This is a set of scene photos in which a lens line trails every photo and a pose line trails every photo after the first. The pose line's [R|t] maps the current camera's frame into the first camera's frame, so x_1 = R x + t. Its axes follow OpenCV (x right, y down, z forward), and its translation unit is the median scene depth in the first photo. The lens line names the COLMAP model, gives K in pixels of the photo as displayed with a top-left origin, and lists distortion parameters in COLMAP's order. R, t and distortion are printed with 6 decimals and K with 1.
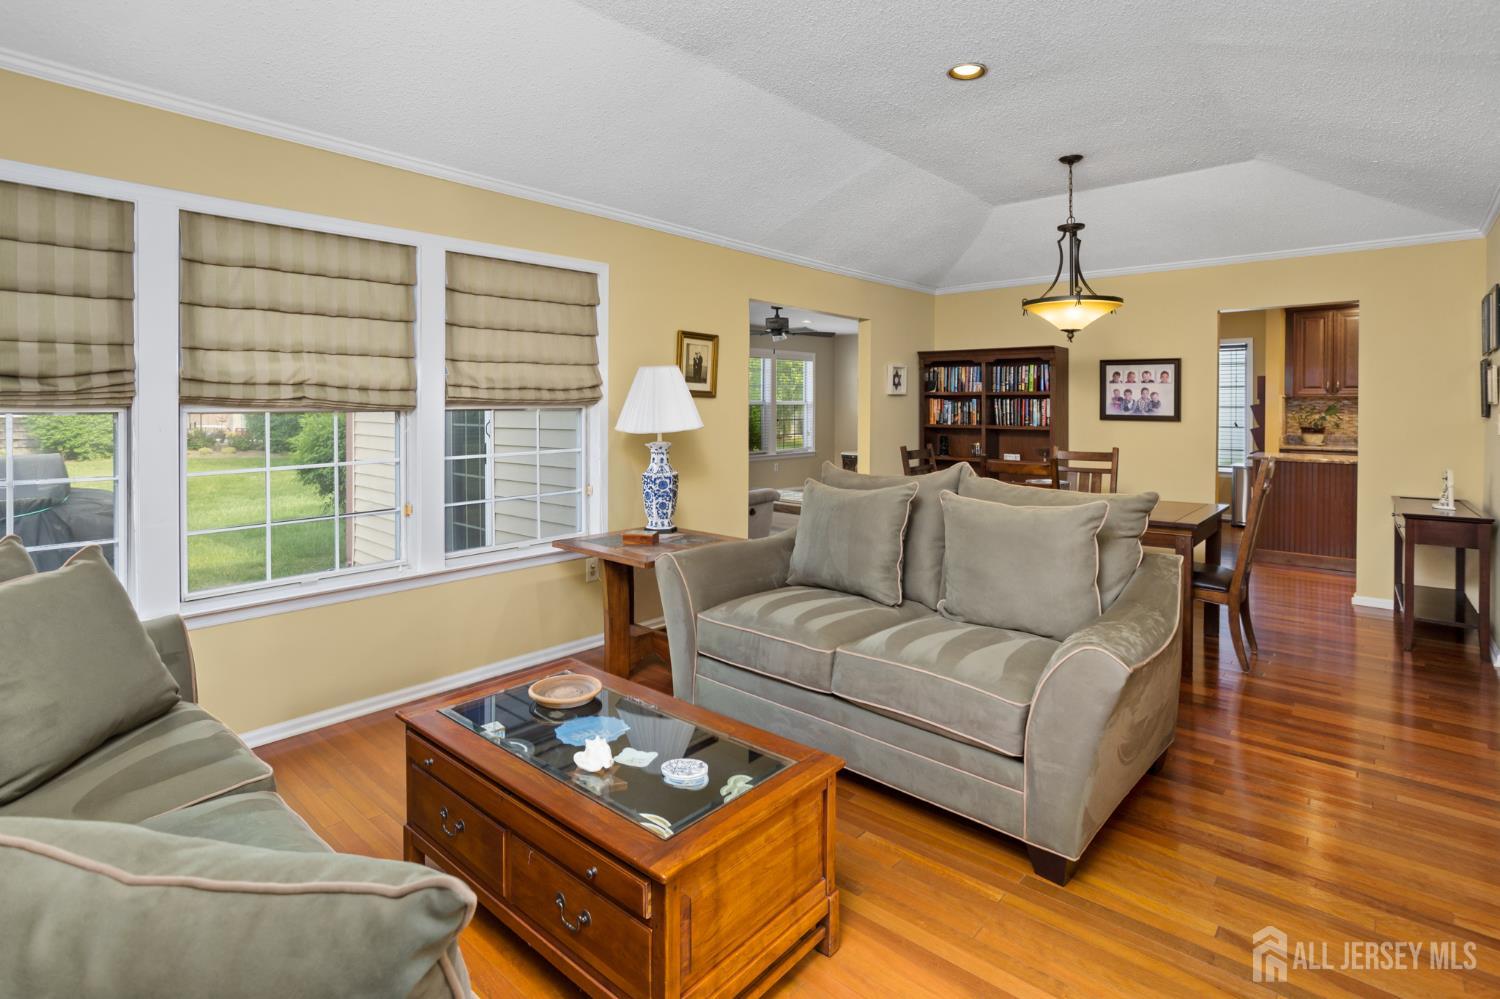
lens RADIAL K [[735.1, 0, 751.6], [0, 735.1, 433.9], [0, 0, 1]] dist [-0.021241, 0.000087]
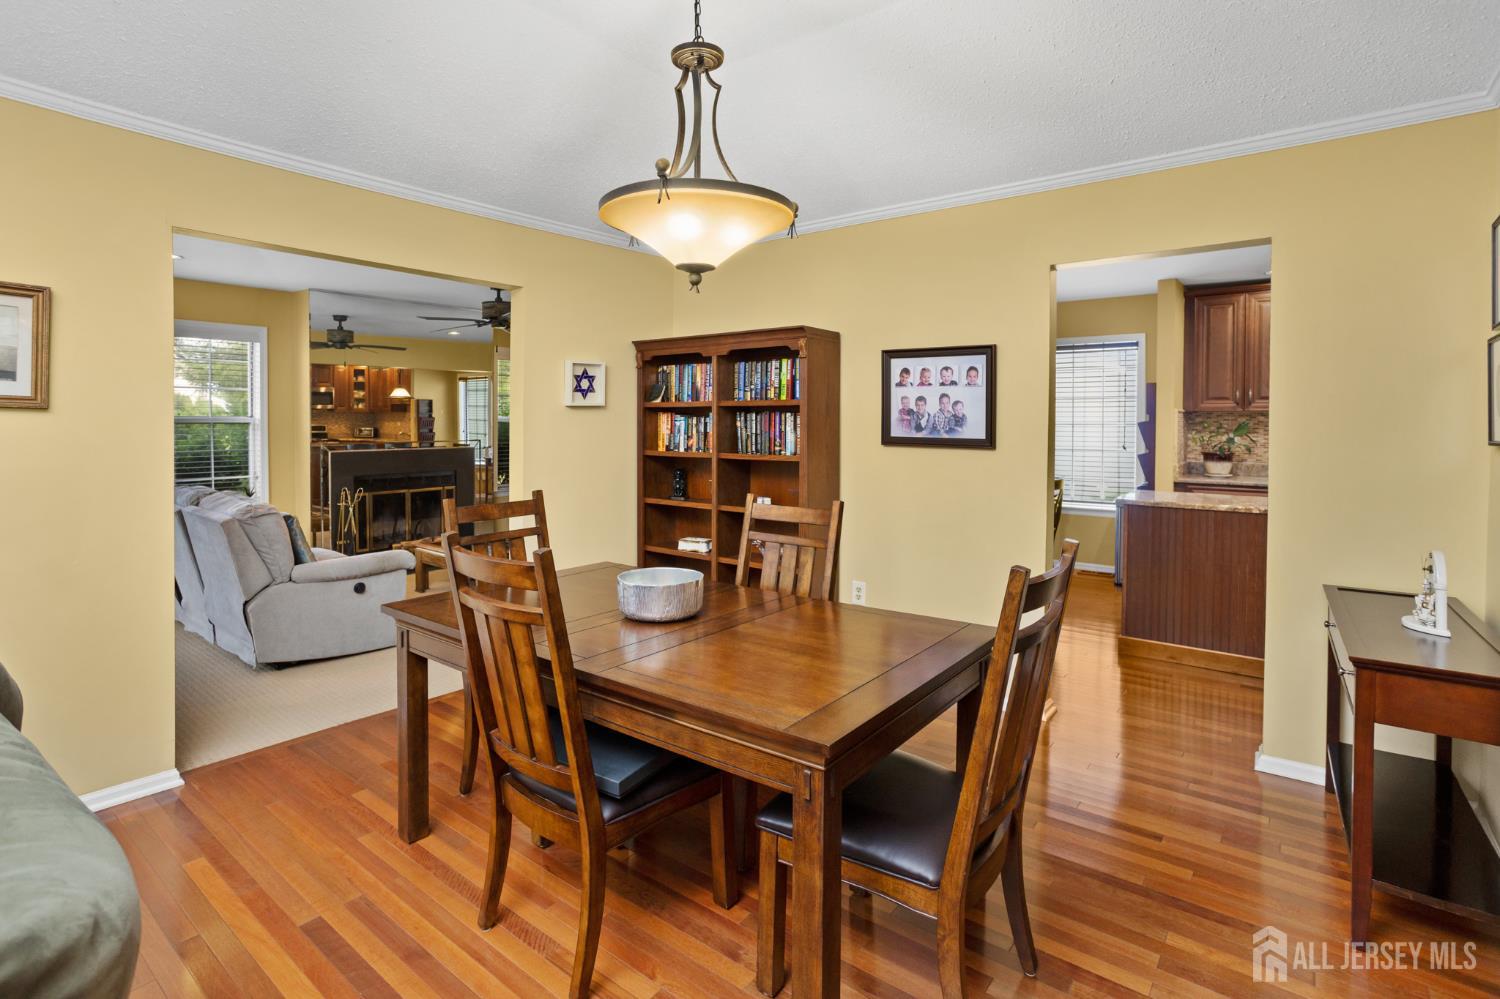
lens RADIAL K [[736.4, 0, 754.2], [0, 736.4, 464.8], [0, 0, 1]] dist [-0.072153, 0.050076]
pose [[0.998212, -0.004664, 0.059594, 0.307270], [0.003698, 0.999860, 0.016314, -0.012271], [-0.059662, -0.016065, 0.998089, 0.351935]]
